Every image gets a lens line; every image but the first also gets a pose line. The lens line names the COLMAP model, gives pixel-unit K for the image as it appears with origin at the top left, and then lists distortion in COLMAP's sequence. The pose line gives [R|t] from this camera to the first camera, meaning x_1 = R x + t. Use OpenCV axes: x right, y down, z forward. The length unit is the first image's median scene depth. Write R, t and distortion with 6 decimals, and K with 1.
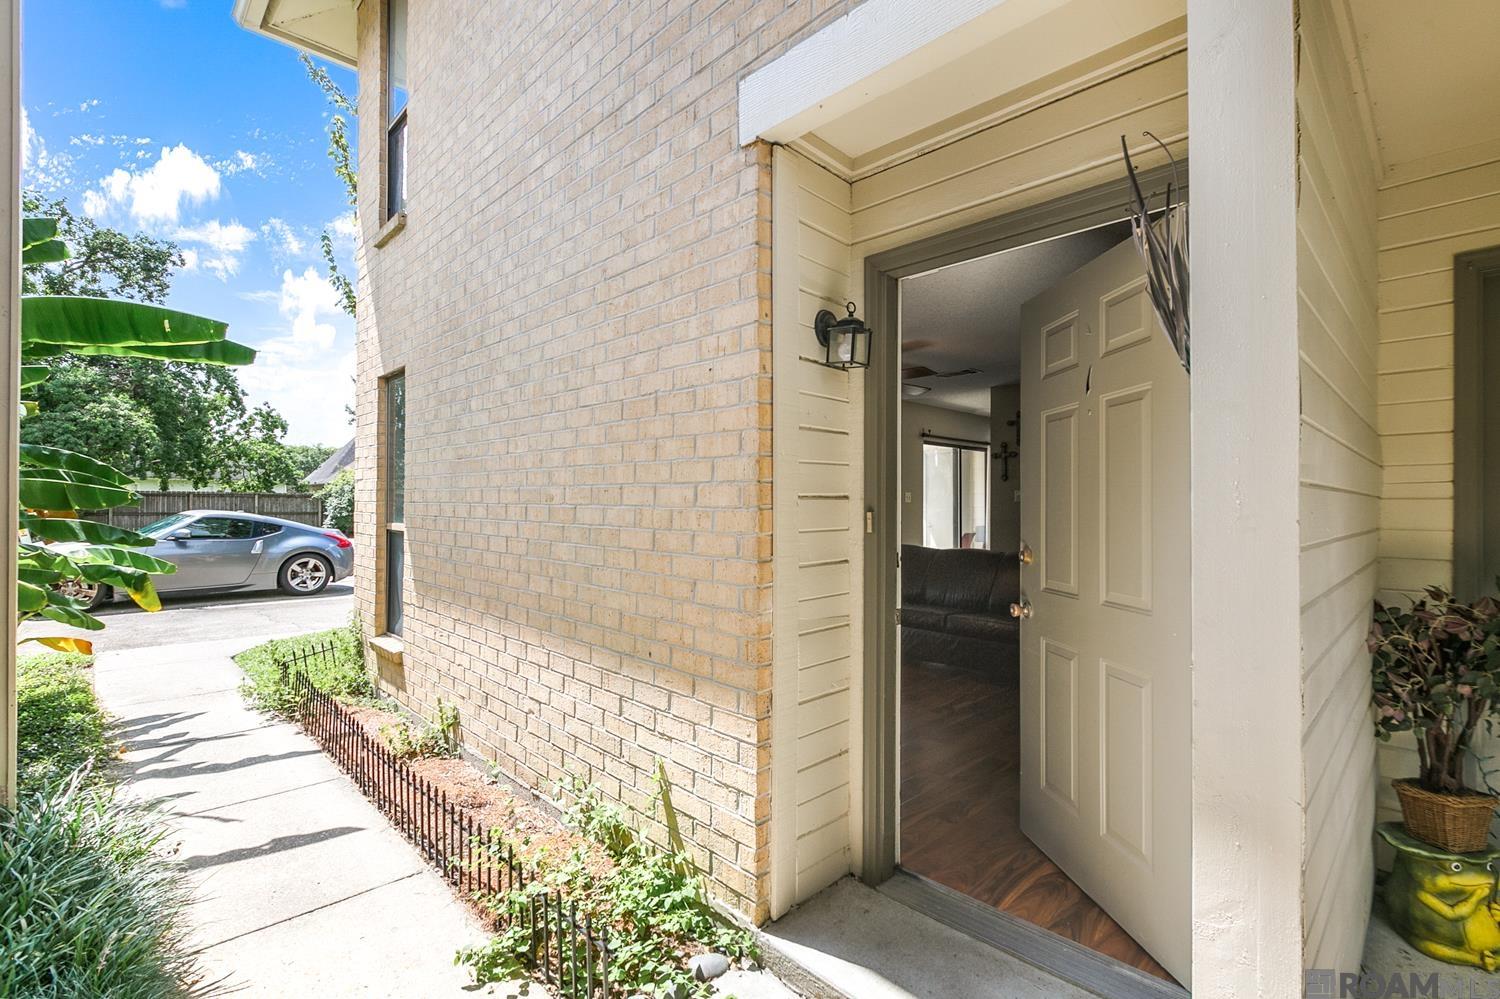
lens RADIAL K [[682.0, 0, 751.6], [0, 682.0, 499.3], [0, 0, 1]] dist [-0.000082, -0.000034]
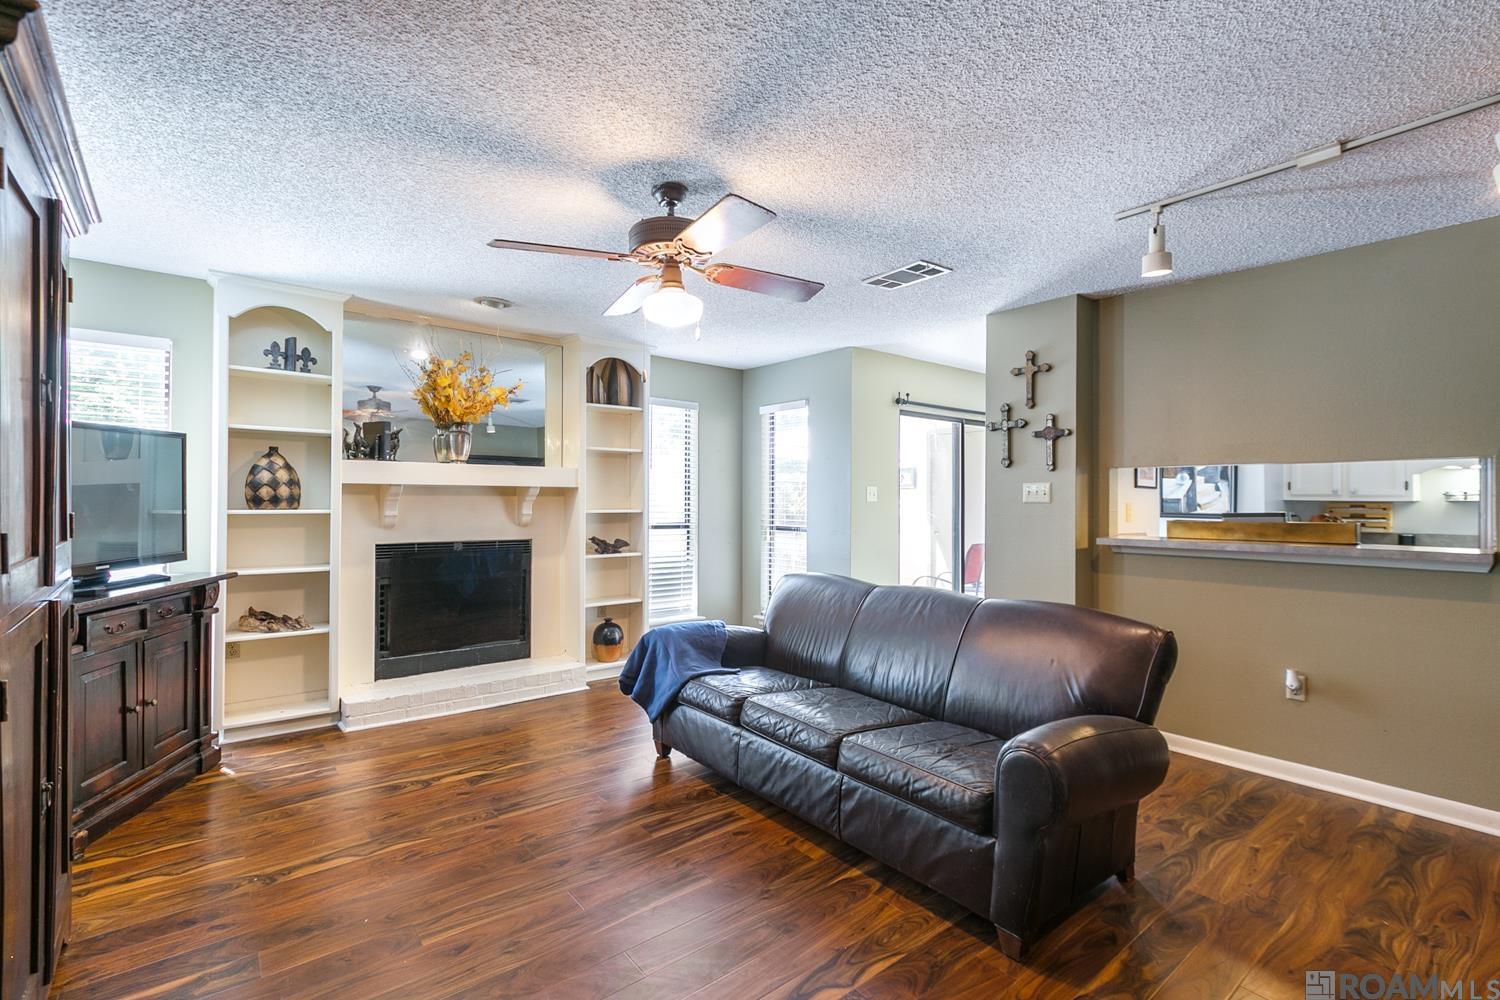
lens RADIAL K [[692.7, 0, 748.6], [0, 692.7, 495.5], [0, 0, 1]] dist [0.000385, -0.000047]
pose [[0.996747, 0.000857, -0.080587, 0.163890], [-0.000653, 0.999997, 0.002551, -0.003176], [0.080588, -0.002490, 0.996744, 0.314718]]
